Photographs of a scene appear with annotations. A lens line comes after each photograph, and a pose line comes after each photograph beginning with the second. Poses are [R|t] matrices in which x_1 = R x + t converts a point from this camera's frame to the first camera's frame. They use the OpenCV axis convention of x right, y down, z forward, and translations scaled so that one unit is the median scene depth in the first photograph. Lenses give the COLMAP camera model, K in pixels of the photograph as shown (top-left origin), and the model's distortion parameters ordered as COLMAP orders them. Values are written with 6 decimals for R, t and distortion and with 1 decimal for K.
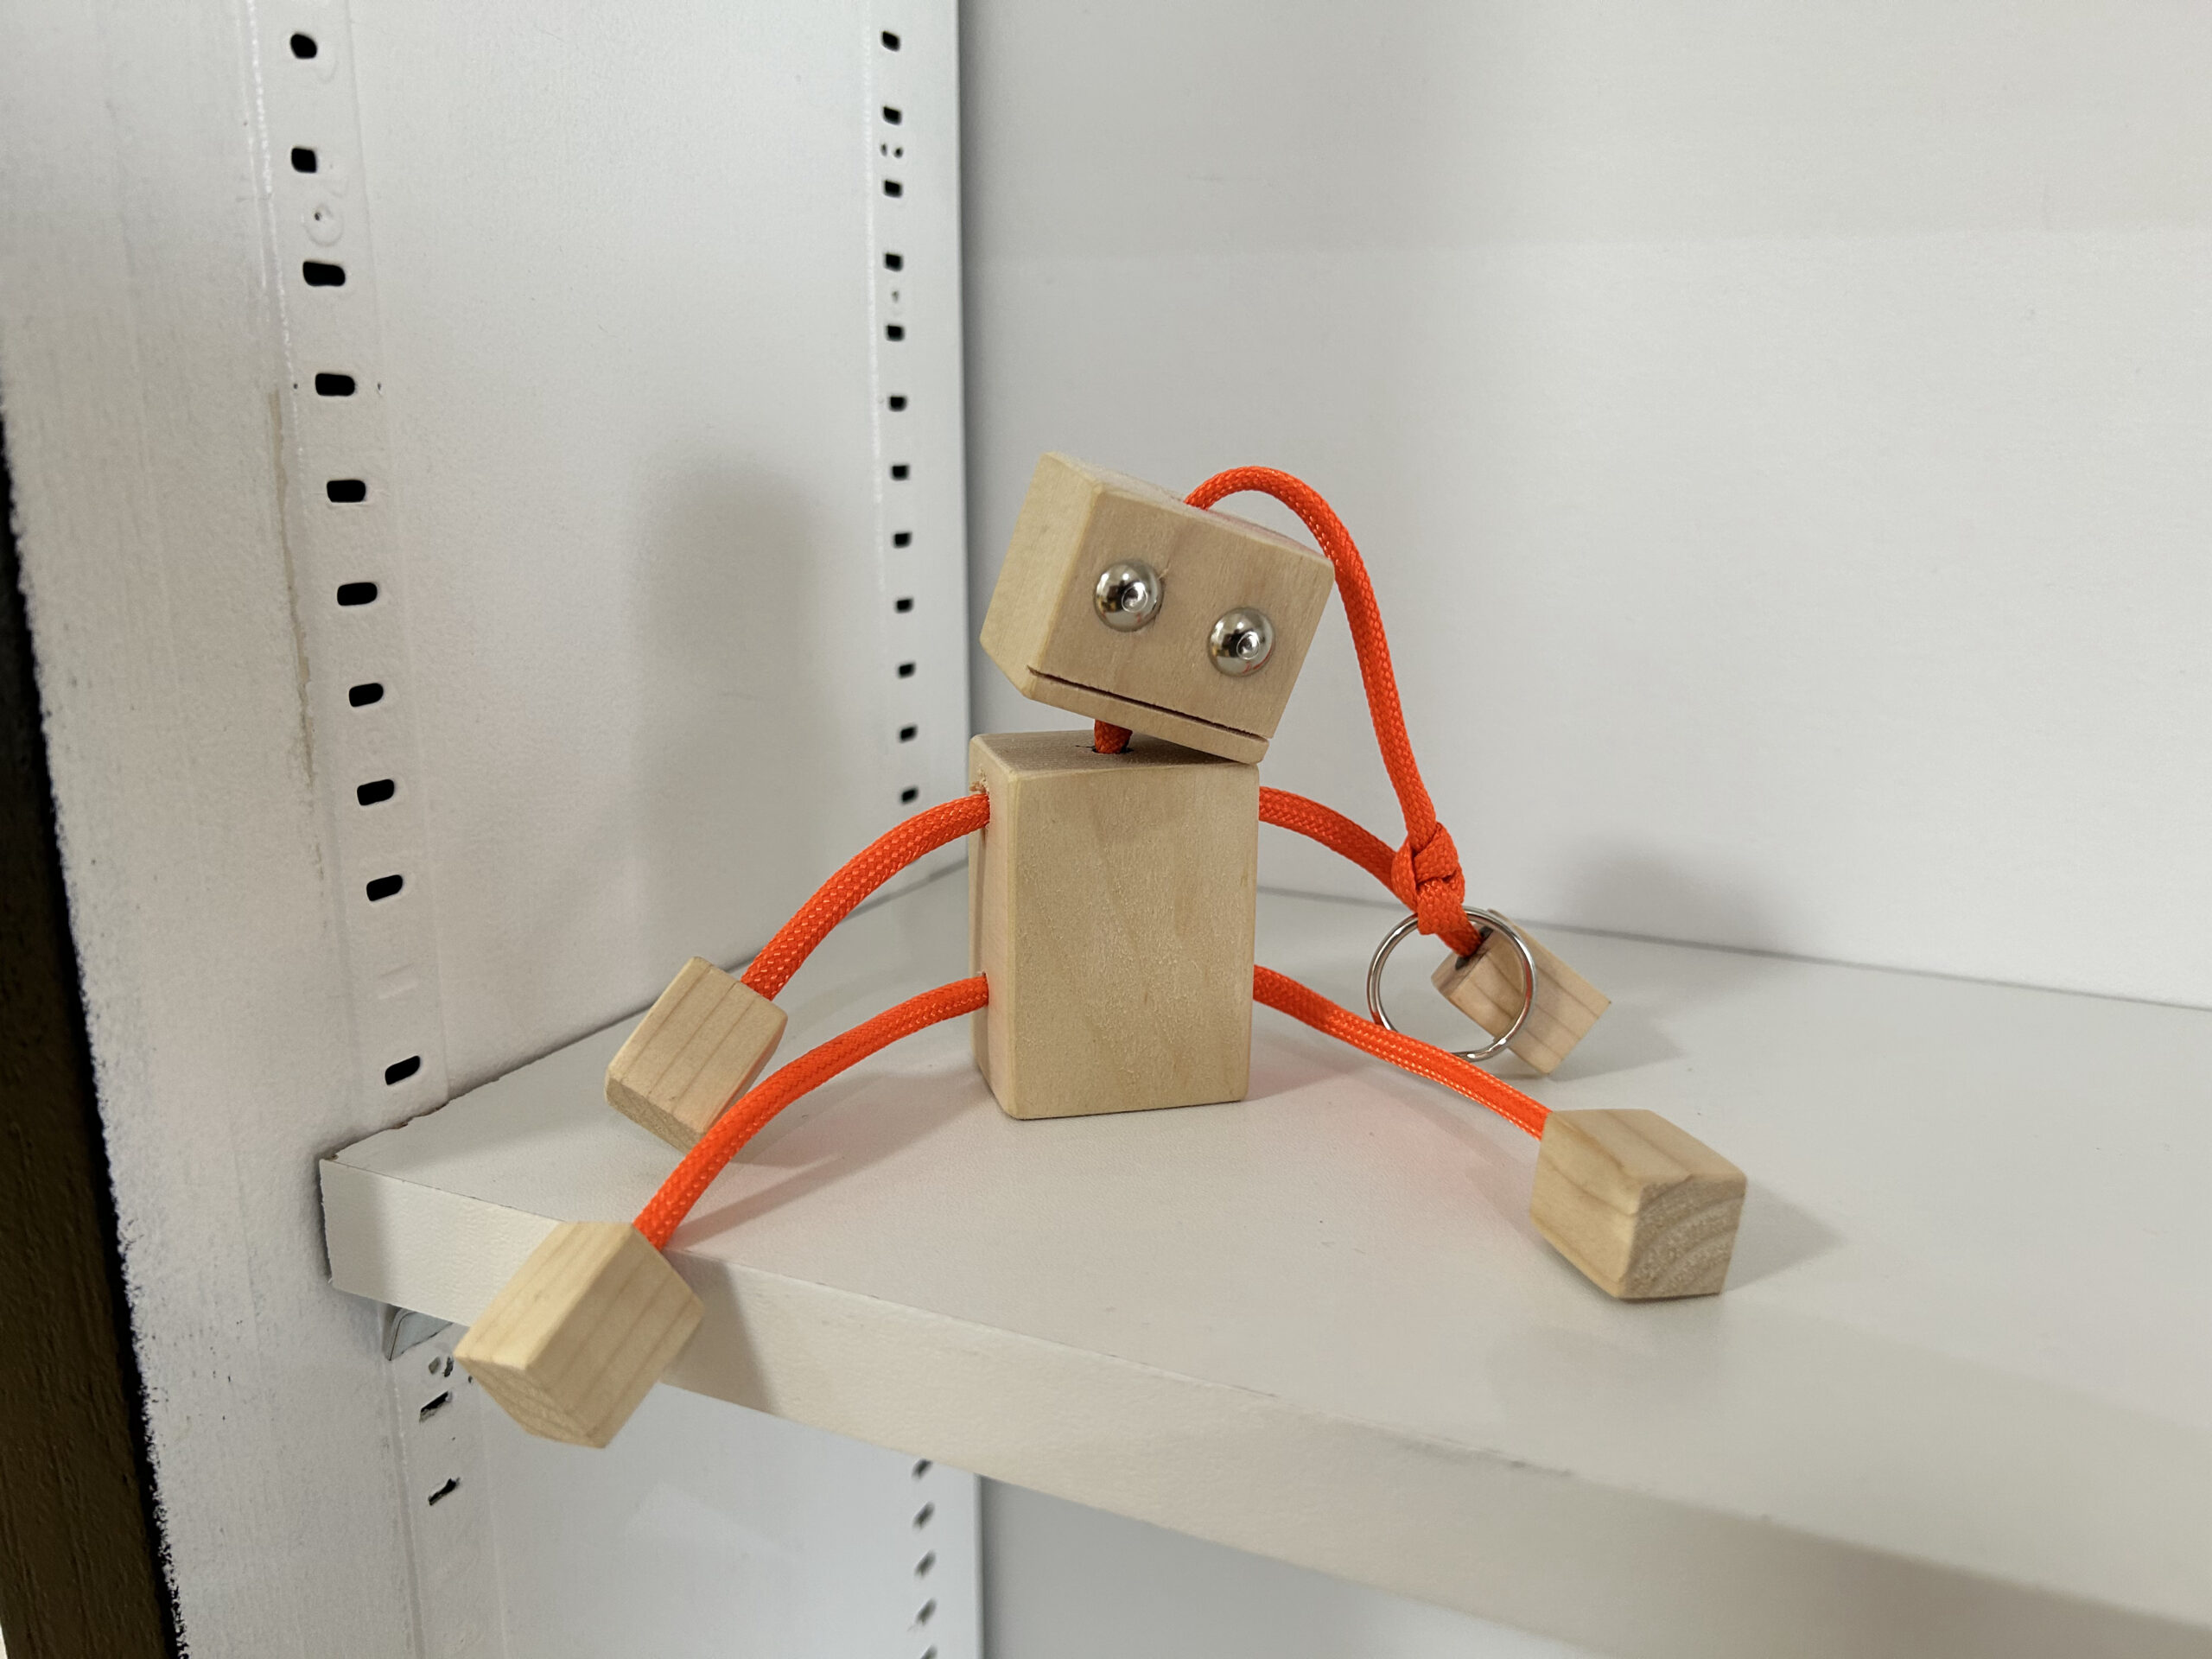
lens RADIAL K [[1708.7, 0, 1086.4], [0, 1708.7, 844.1], [0, 0, 1]] dist [0.020540, -0.045370]
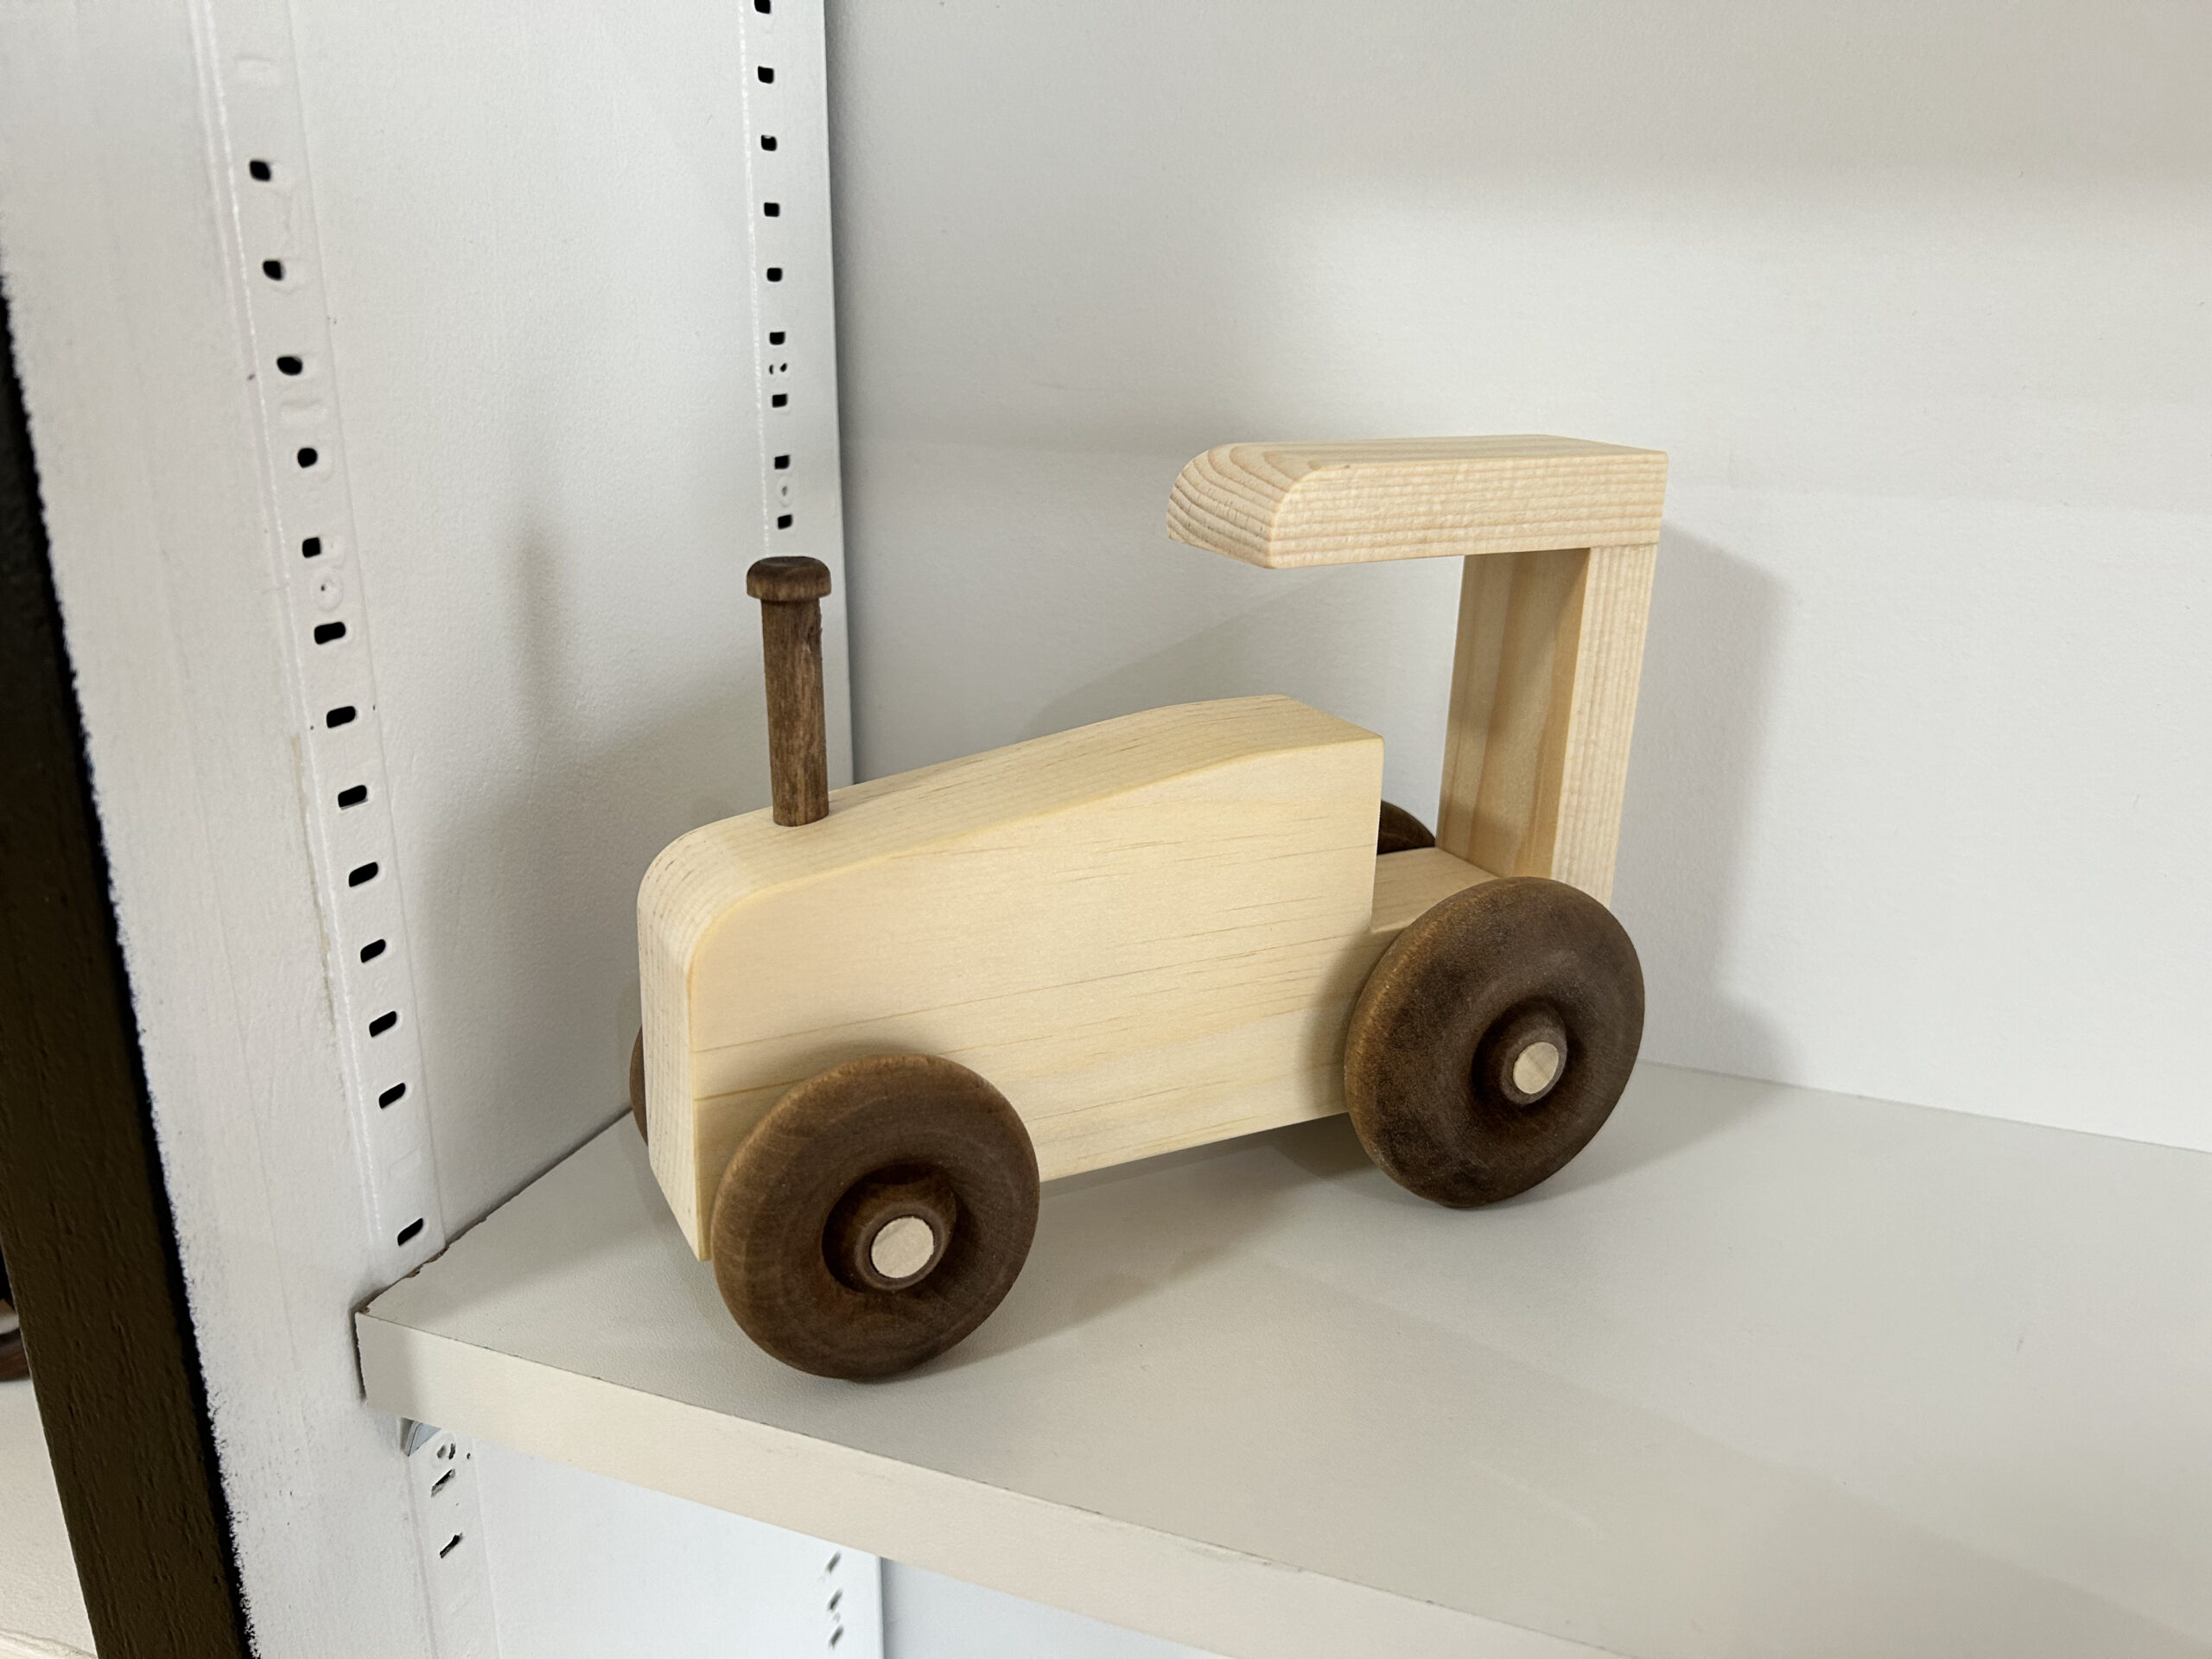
lens RADIAL K [[1708.7, 0, 1097.0], [0, 1708.7, 839.4], [0, 0, 1]] dist [0.020540, -0.045370]
pose [[0.996859, -0.016424, 0.077478, 0.007950], [0.009779, 0.996300, 0.085386, -0.285056], [-0.078593, -0.084361, 0.993331, -0.282002]]
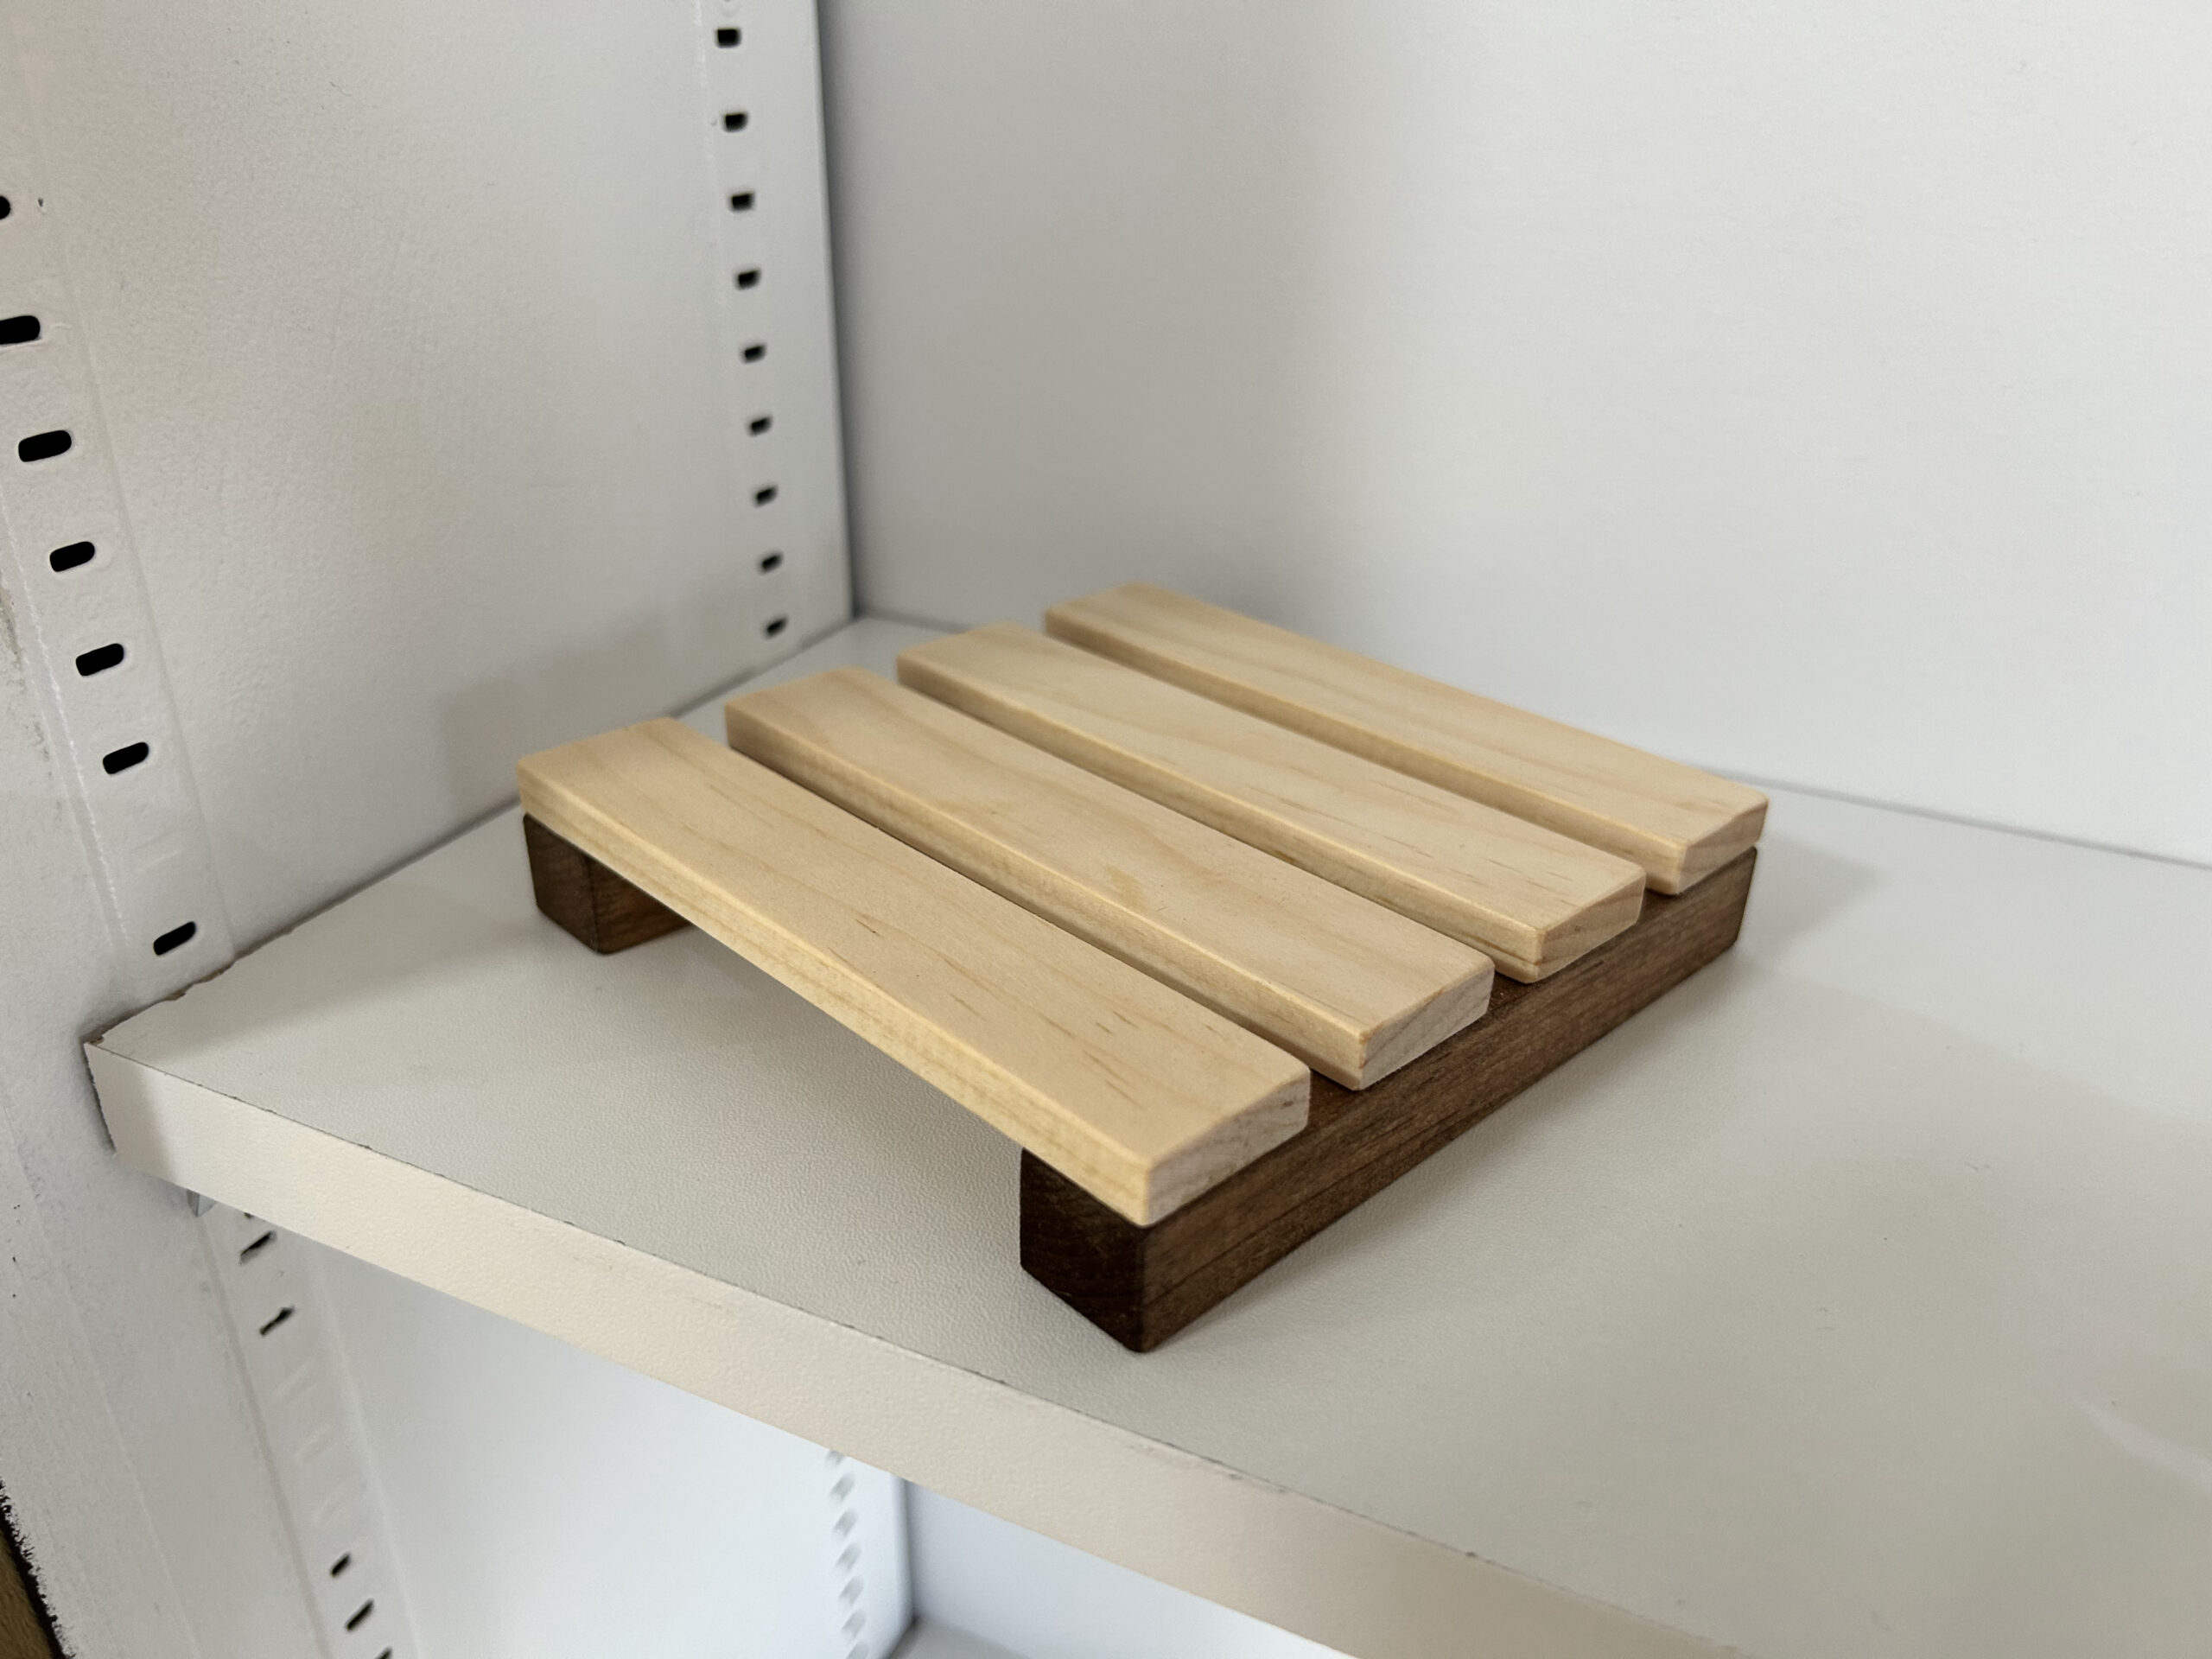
lens RADIAL K [[1708.7, 0, 1075.9], [0, 1708.7, 838.5], [0, 0, 1]] dist [0.020540, -0.045370]
pose [[0.999702, 0.014212, -0.019841, 0.136342], [-0.009258, 0.973023, 0.230520, -0.165186], [0.022582, -0.230268, 0.972865, 0.107056]]
